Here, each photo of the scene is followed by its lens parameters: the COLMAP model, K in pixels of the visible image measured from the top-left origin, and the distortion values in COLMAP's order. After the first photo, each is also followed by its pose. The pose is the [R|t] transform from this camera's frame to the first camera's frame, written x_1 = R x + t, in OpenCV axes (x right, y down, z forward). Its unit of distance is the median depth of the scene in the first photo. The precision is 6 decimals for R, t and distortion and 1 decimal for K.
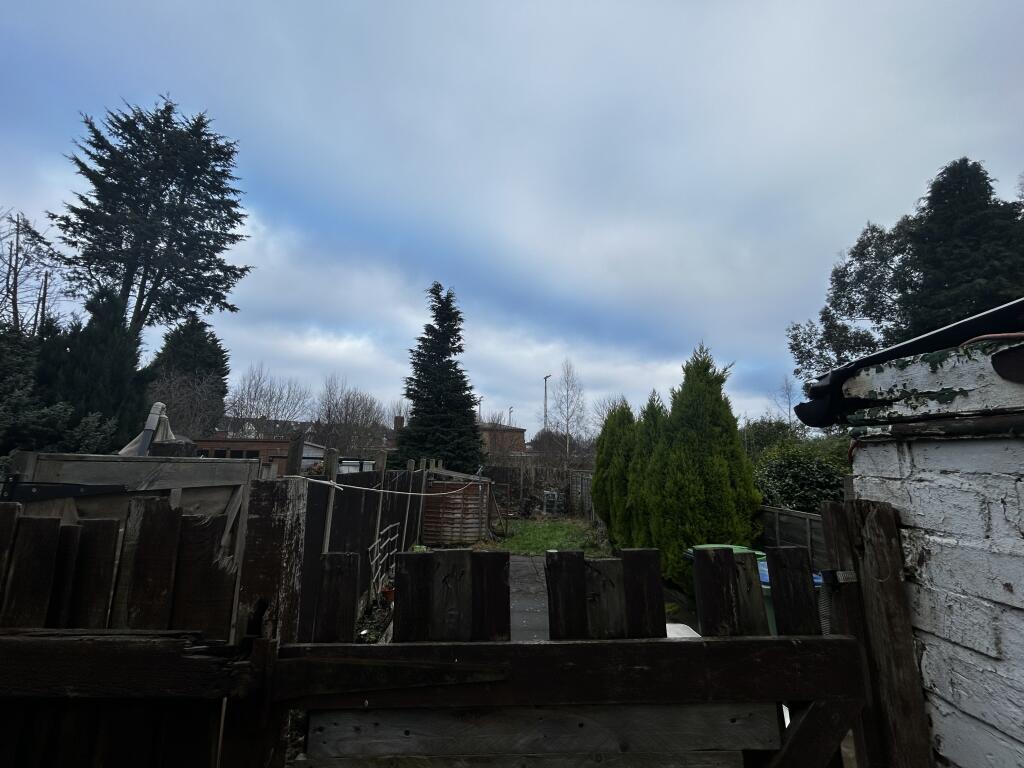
lens RADIAL K [[413.4, 0, 508.5], [0, 413.4, 387.3], [0, 0, 1]] dist [-0.001051, 0.000079]
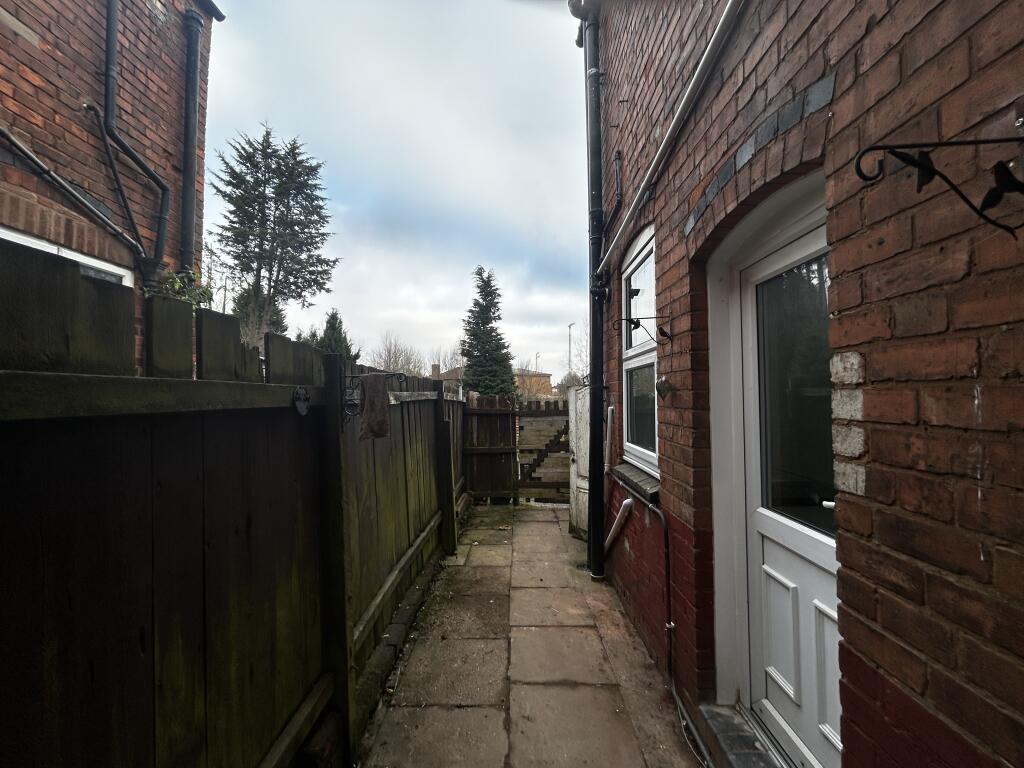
lens RADIAL K [[413.4, 0, 508.5], [0, 413.4, 387.3], [0, 0, 1]] dist [-0.001051, 0.000079]
pose [[0.997770, -0.015791, -0.064850, -0.004471], [0.024356, 0.990750, 0.133494, -0.047381], [0.062142, -0.134776, 0.988926, -0.344413]]
